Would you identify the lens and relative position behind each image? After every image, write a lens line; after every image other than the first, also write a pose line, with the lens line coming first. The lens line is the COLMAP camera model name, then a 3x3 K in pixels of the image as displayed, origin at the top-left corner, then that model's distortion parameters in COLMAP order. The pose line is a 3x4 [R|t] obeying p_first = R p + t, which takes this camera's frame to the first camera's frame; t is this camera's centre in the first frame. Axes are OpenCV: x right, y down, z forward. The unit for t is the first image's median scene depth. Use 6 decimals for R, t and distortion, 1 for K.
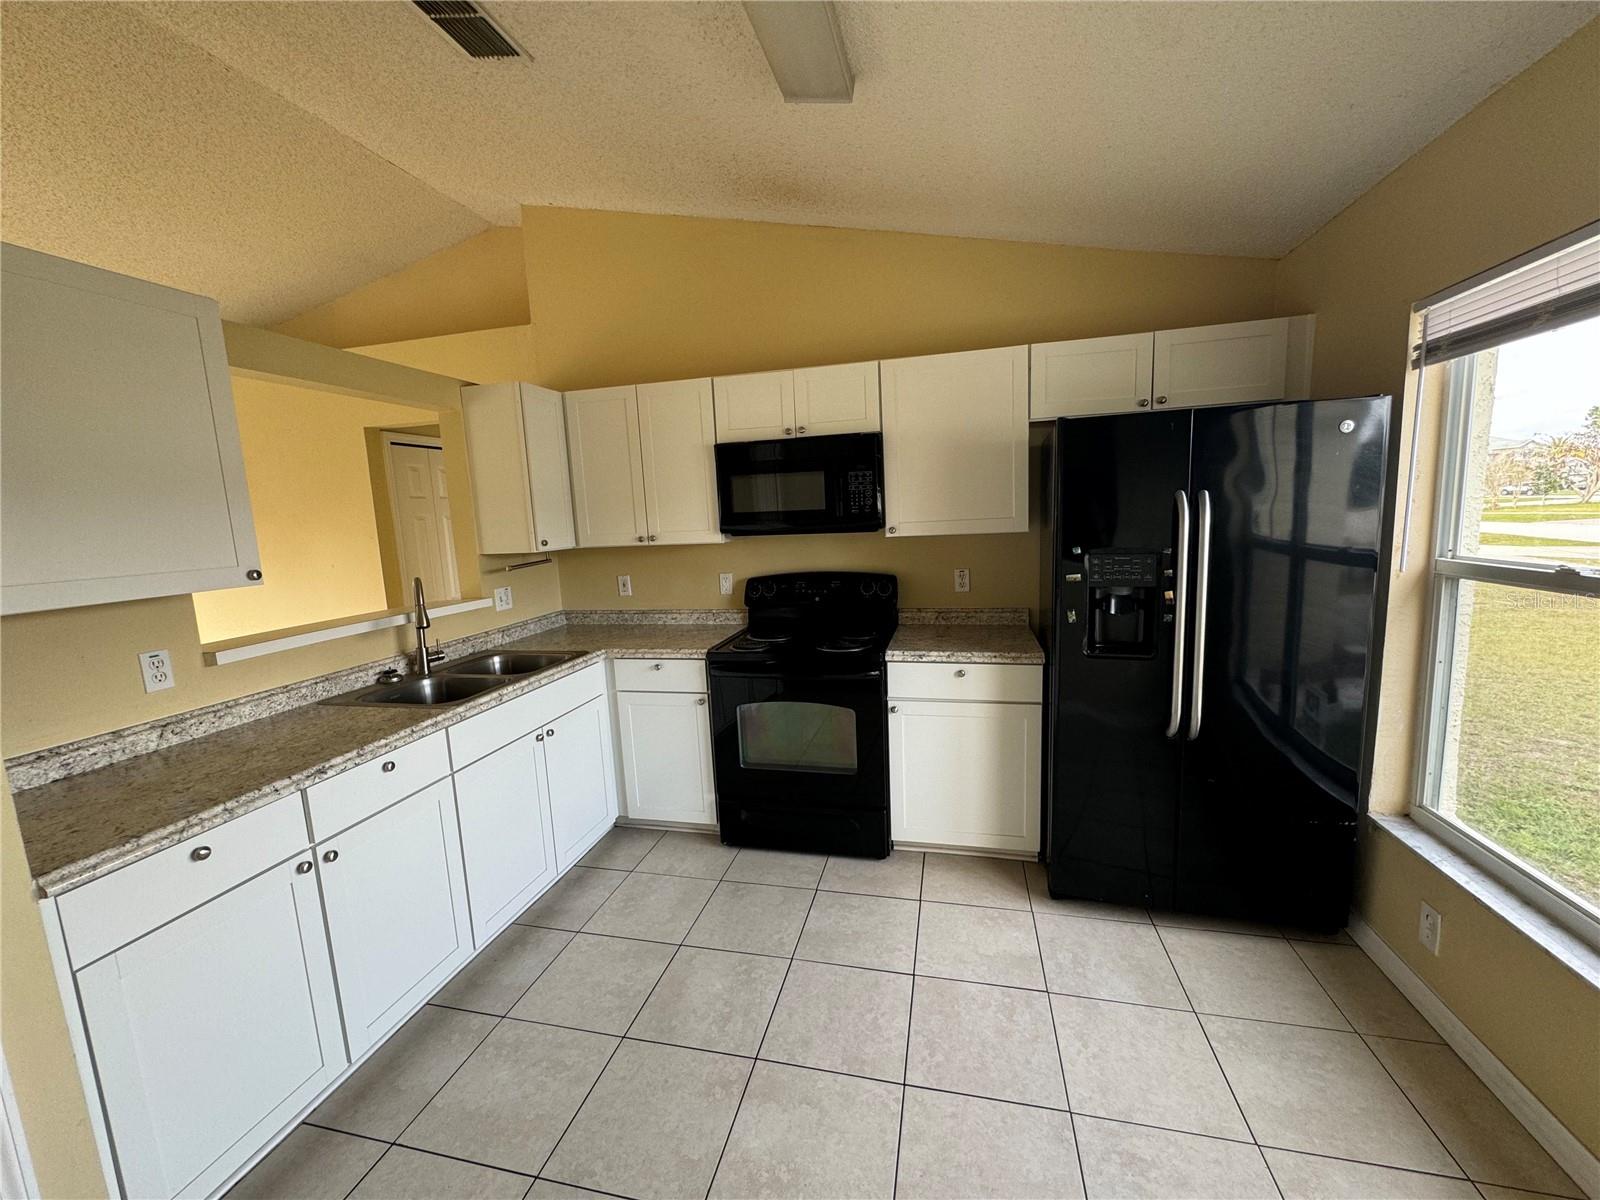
lens RADIAL K [[643.4, 0, 798.0], [0, 643.4, 603.8], [0, 0, 1]] dist [-0.003583, 0.000088]
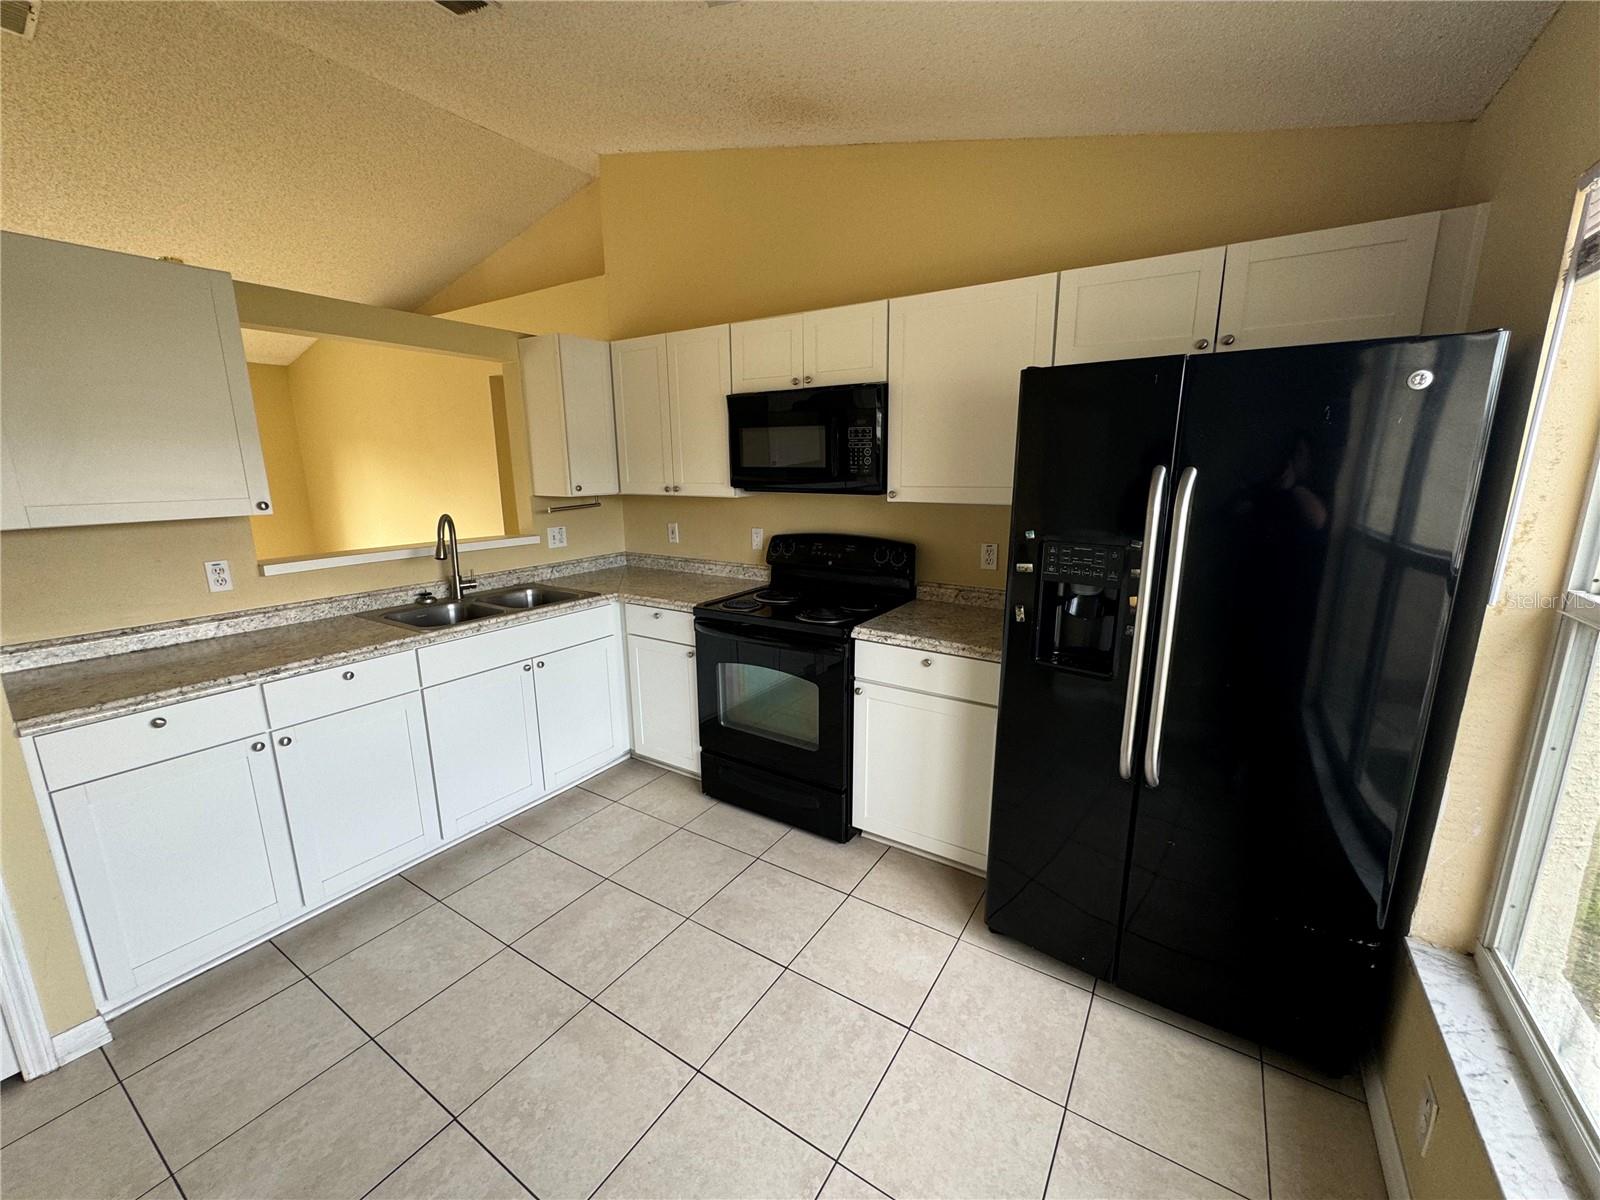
lens RADIAL K [[643.4, 0, 798.0], [0, 643.4, 603.8], [0, 0, 1]] dist [-0.003583, 0.000088]
pose [[0.943618, 0.108416, -0.312779, 0.355162], [-0.082692, 0.992093, 0.094408, -0.041021], [0.320541, -0.063221, 0.945122, 0.111774]]
